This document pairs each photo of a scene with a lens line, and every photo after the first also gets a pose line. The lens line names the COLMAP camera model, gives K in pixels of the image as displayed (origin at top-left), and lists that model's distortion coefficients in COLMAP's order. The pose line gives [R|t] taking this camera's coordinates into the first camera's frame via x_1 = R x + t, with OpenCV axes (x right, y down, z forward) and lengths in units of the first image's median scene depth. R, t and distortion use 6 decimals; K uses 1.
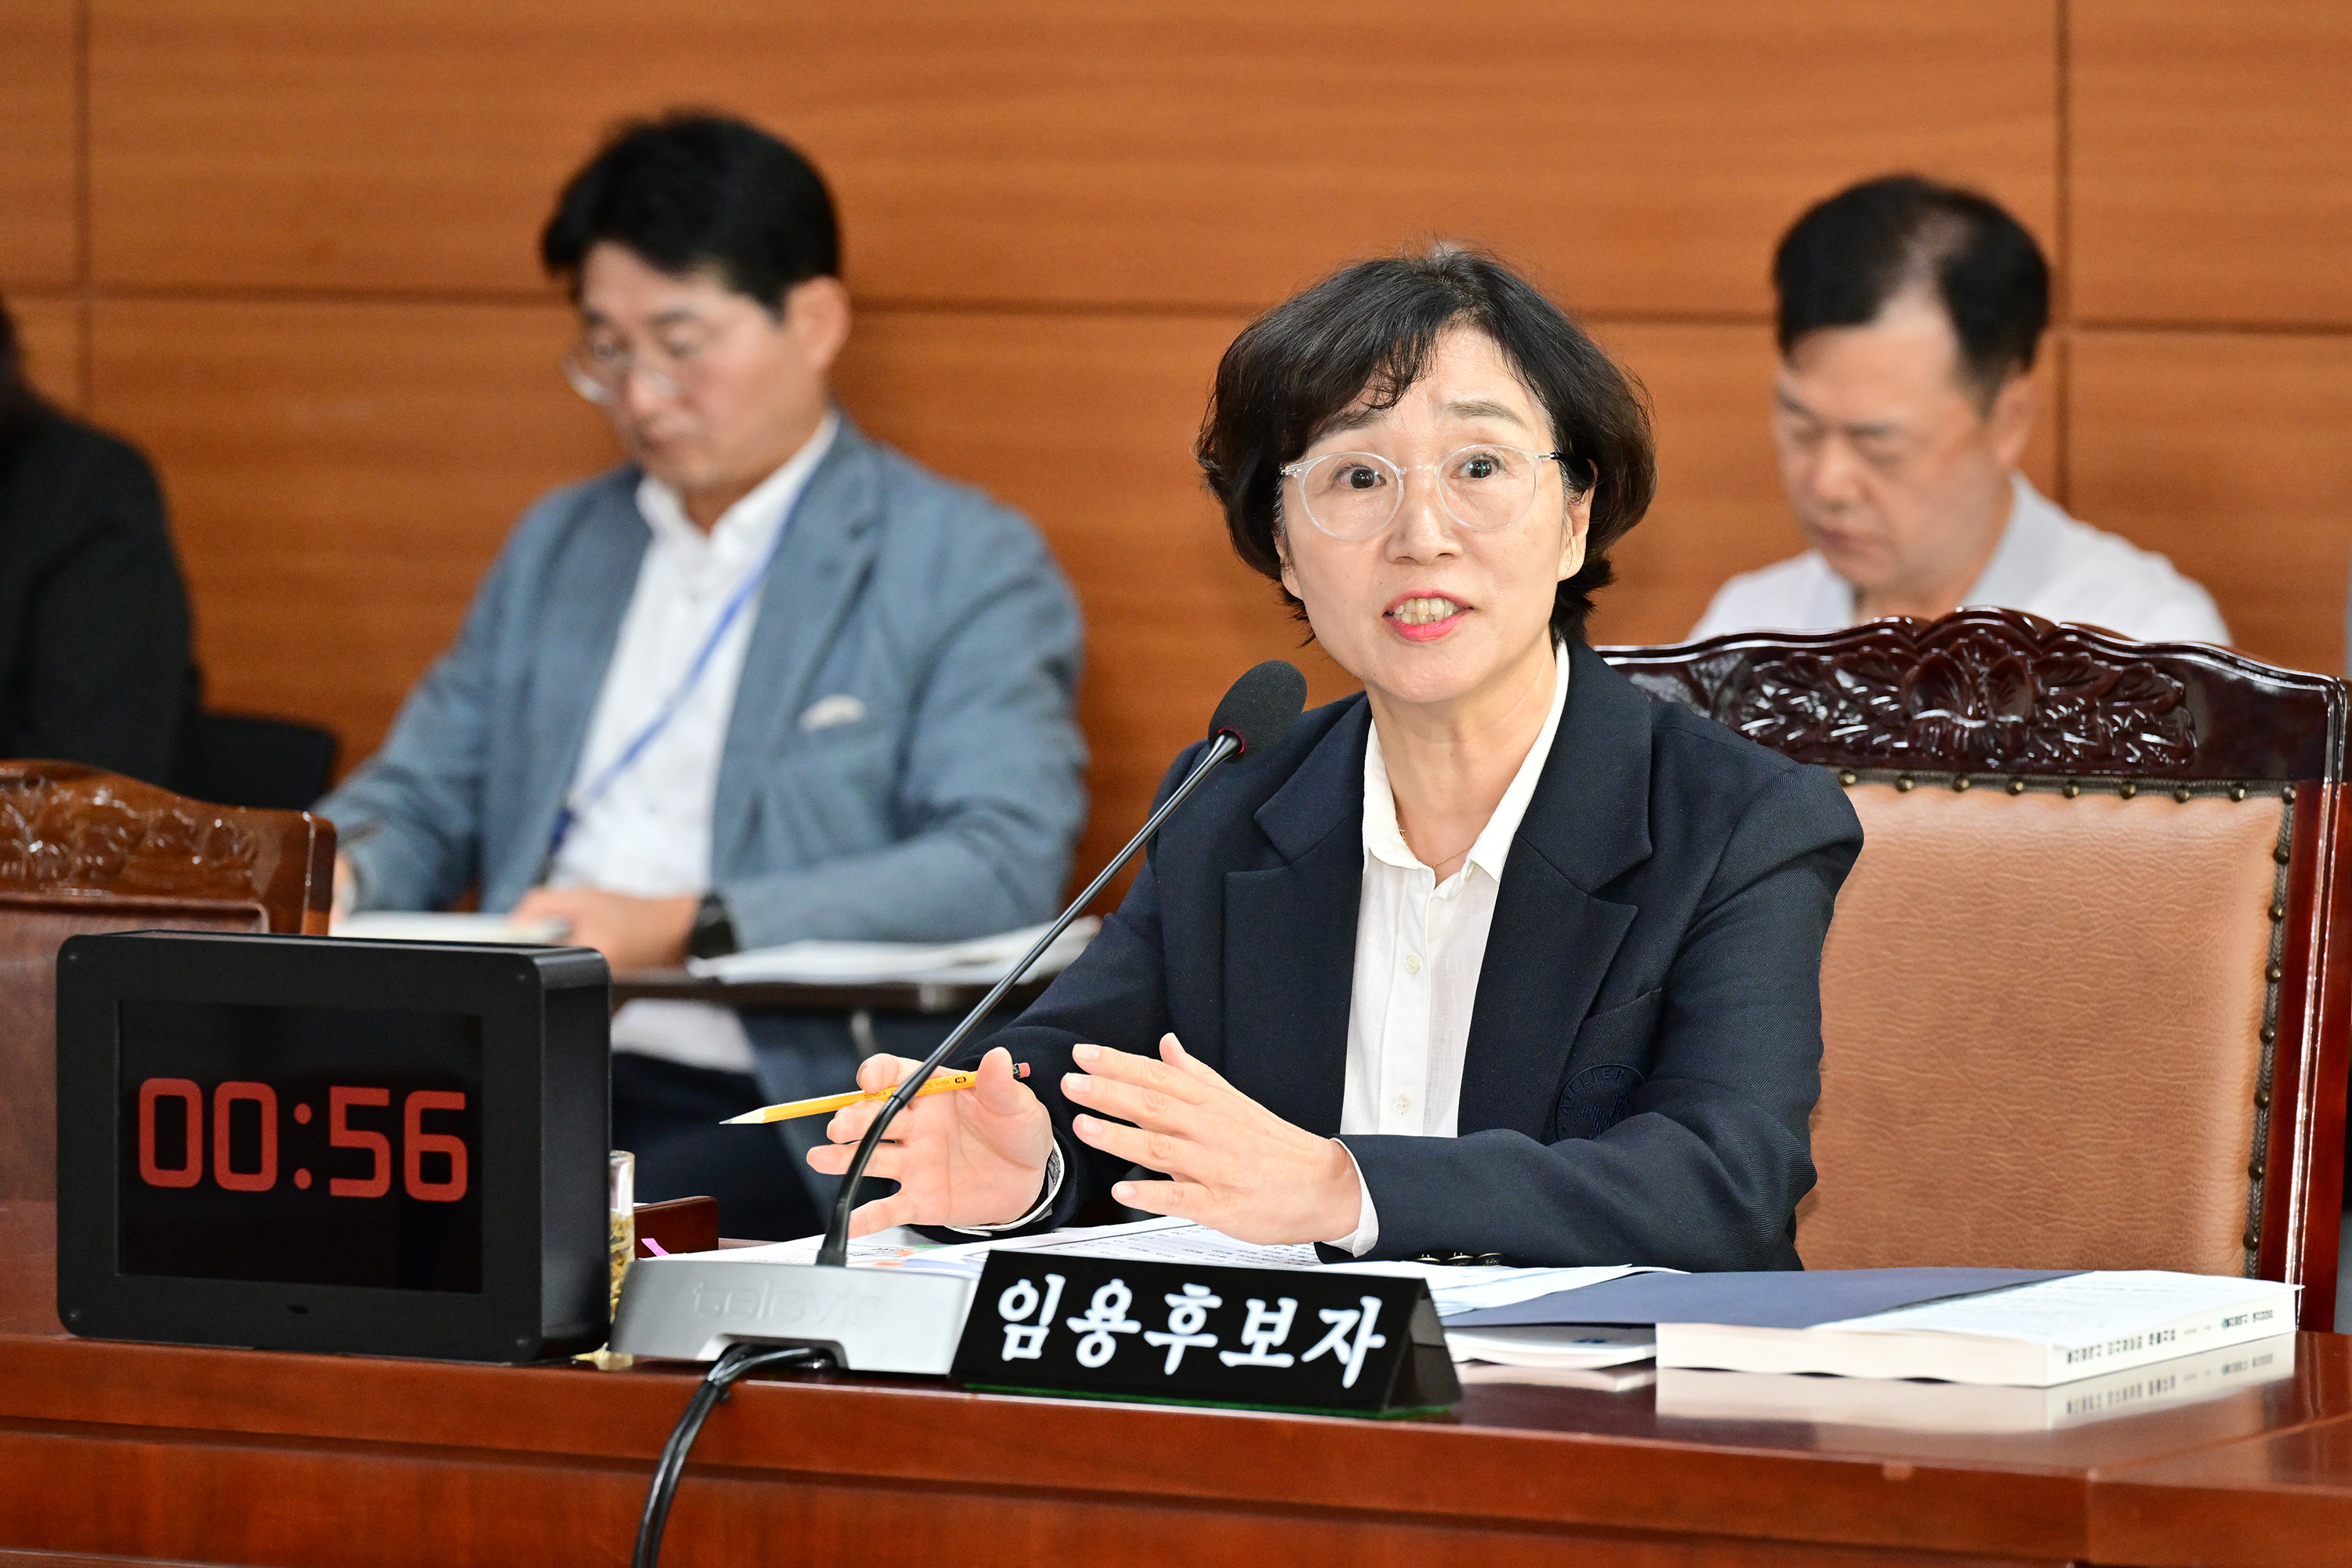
lens RADIAL K [[13396.8, 0, 1176.0], [0, 13396.8, 784.0], [0, 0, 1]] dist [0.033204, 2.355859]
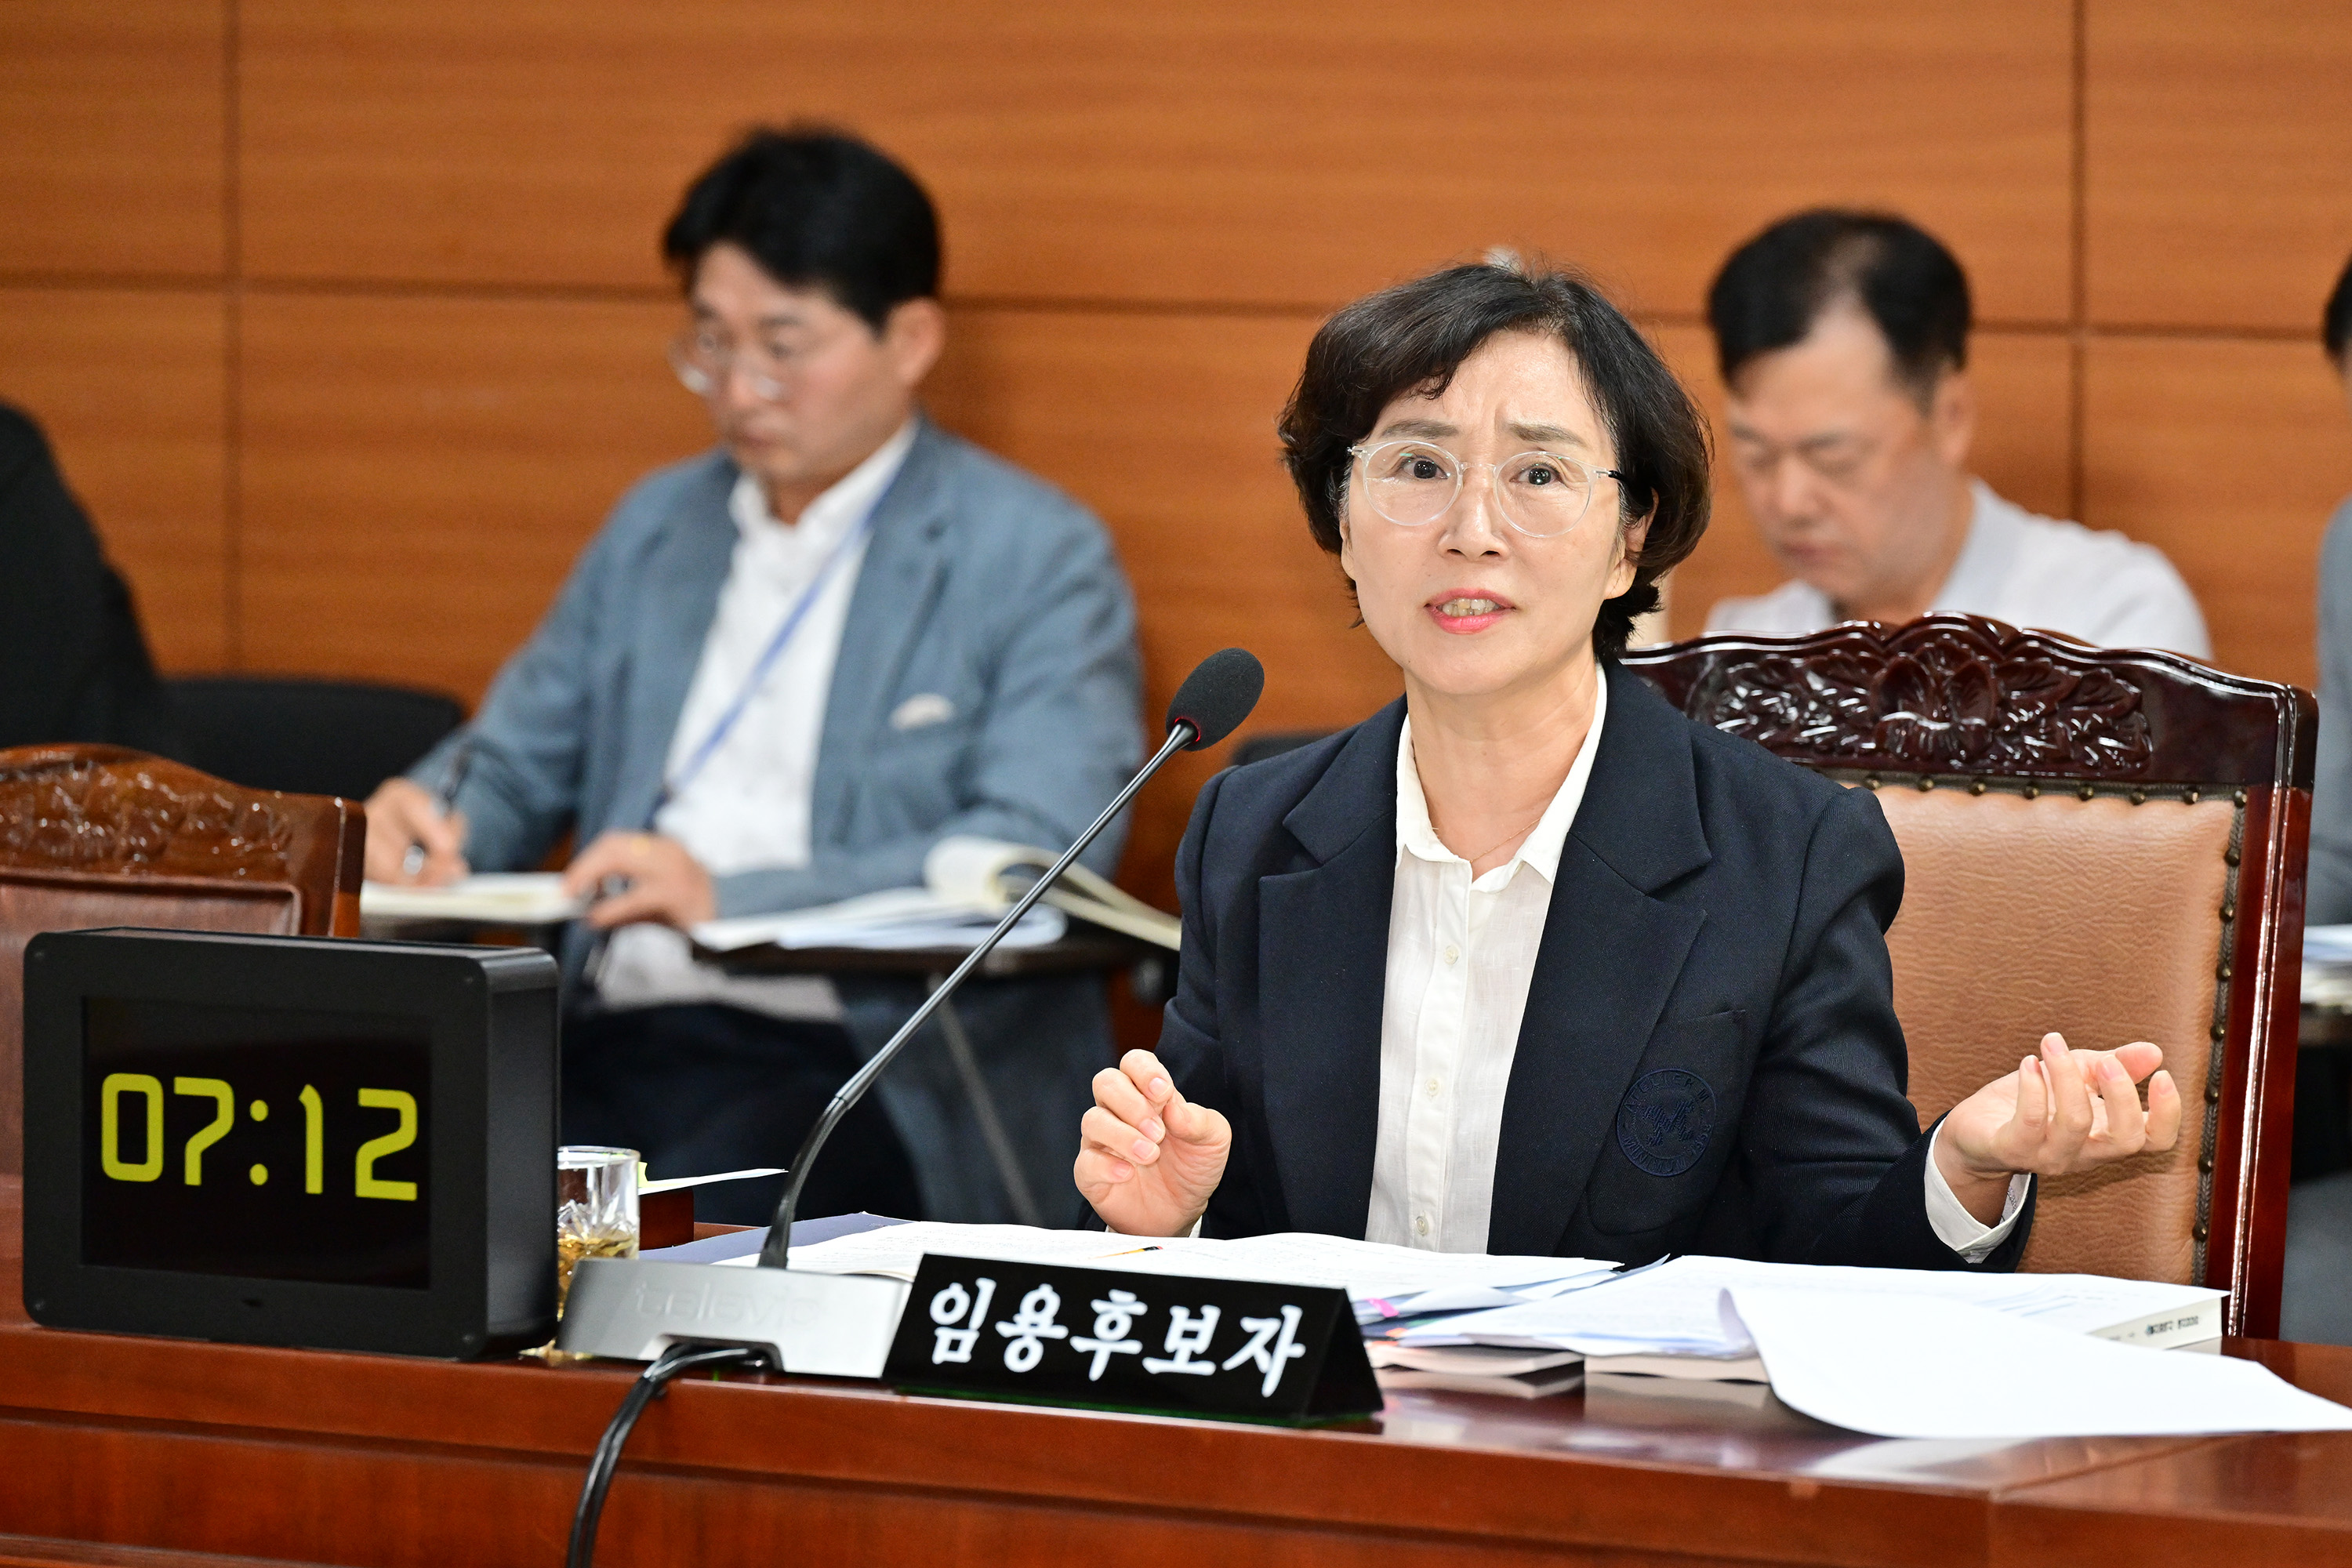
lens RADIAL K [[11710.2, 0, 1176.0], [0, 11710.2, 784.0], [0, 0, 1]] dist [-0.014105, 5.536655]
pose [[0.999711, 0.006706, -0.023067, 0.022057], [-0.006534, 0.999950, 0.007553, -0.006558], [0.023117, -0.007401, 0.999705, 0.099542]]
